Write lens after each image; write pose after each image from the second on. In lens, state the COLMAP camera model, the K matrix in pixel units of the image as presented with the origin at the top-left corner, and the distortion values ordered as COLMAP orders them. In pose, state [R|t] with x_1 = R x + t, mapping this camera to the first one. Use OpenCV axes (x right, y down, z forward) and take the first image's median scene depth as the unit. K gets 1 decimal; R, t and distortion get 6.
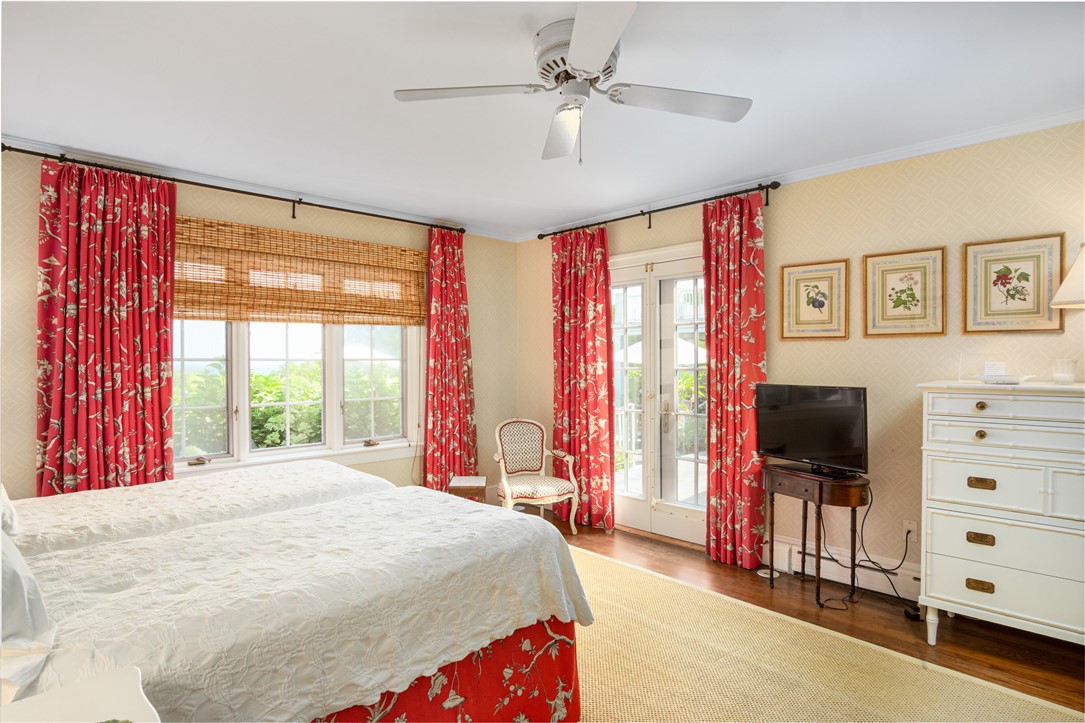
lens RADIAL K [[571.5, 0, 535.9], [0, 571.5, 366.4], [0, 0, 1]] dist [-0.030704, 0.007186]
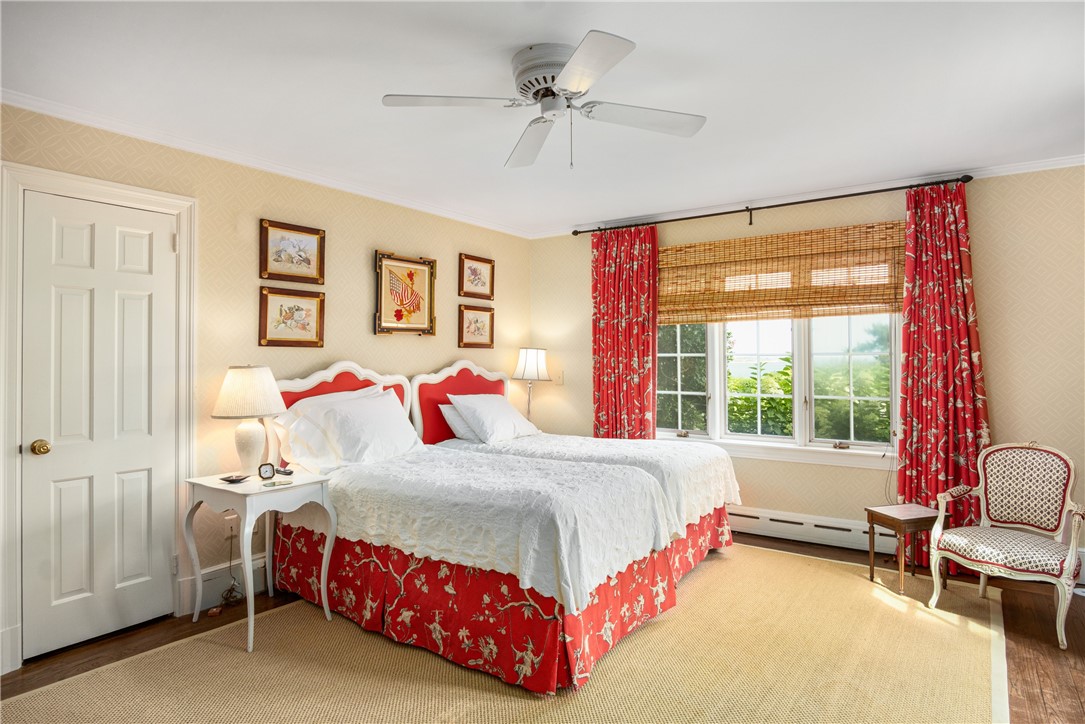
lens RADIAL K [[573.4, 0, 543.3], [0, 573.4, 352.6], [0, 0, 1]] dist [-0.026893, 0.000203]
pose [[0.224898, -0.005241, -0.974368, 0.642400], [-0.006293, 0.999957, -0.006832, -0.006228], [0.974362, 0.007669, 0.224856, 0.427041]]
